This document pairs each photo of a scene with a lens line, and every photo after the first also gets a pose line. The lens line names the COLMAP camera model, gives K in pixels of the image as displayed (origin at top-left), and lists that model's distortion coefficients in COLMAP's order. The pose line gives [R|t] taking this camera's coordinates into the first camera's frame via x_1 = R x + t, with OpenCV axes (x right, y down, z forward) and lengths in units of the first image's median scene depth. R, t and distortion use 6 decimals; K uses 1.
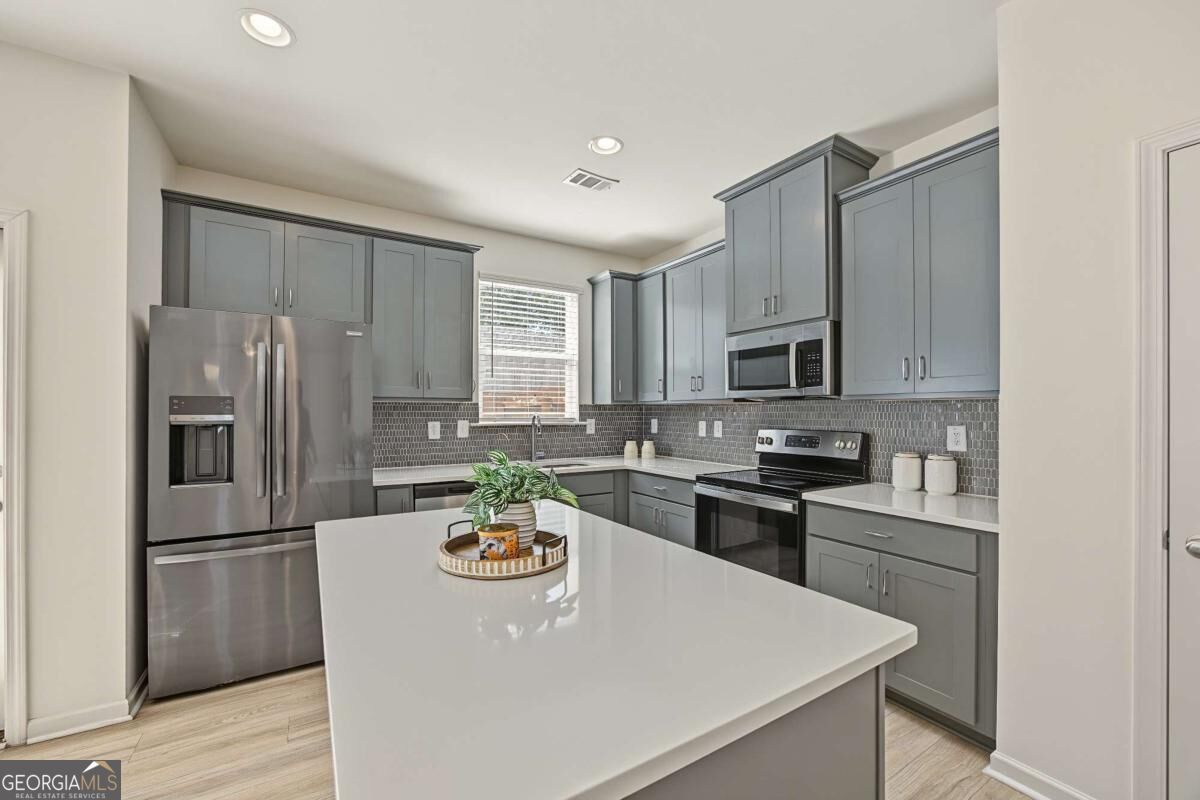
lens RADIAL K [[475.1, 0, 602.2], [0, 475.1, 406.5], [0, 0, 1]] dist [0.000053, 0.000019]
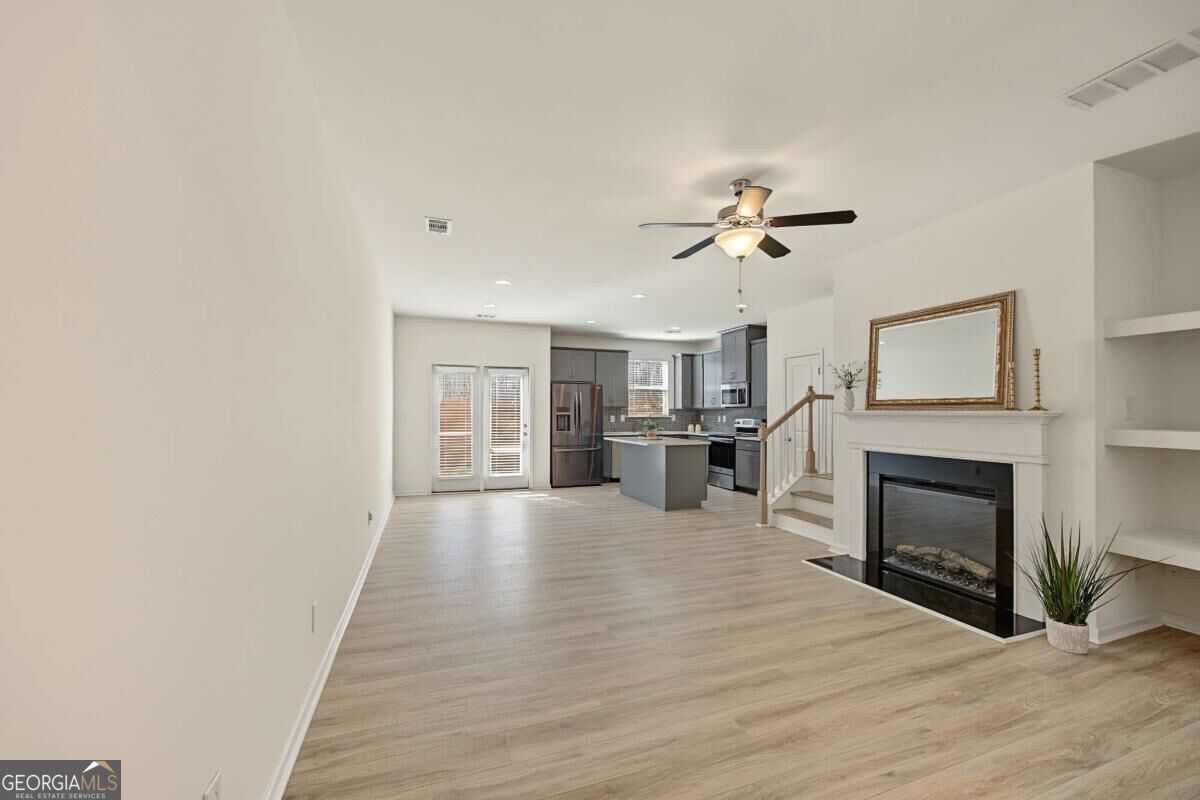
lens RADIAL K [[475.1, 0, 604.1], [0, 475.1, 400.7], [0, 0, 1]] dist [0.000053, 0.000019]
pose [[0.979690, -0.002849, -0.200499, 0.122275], [0.000298, 0.999919, -0.012750, -0.015406], [0.200519, 0.012431, 0.979611, -1.508441]]
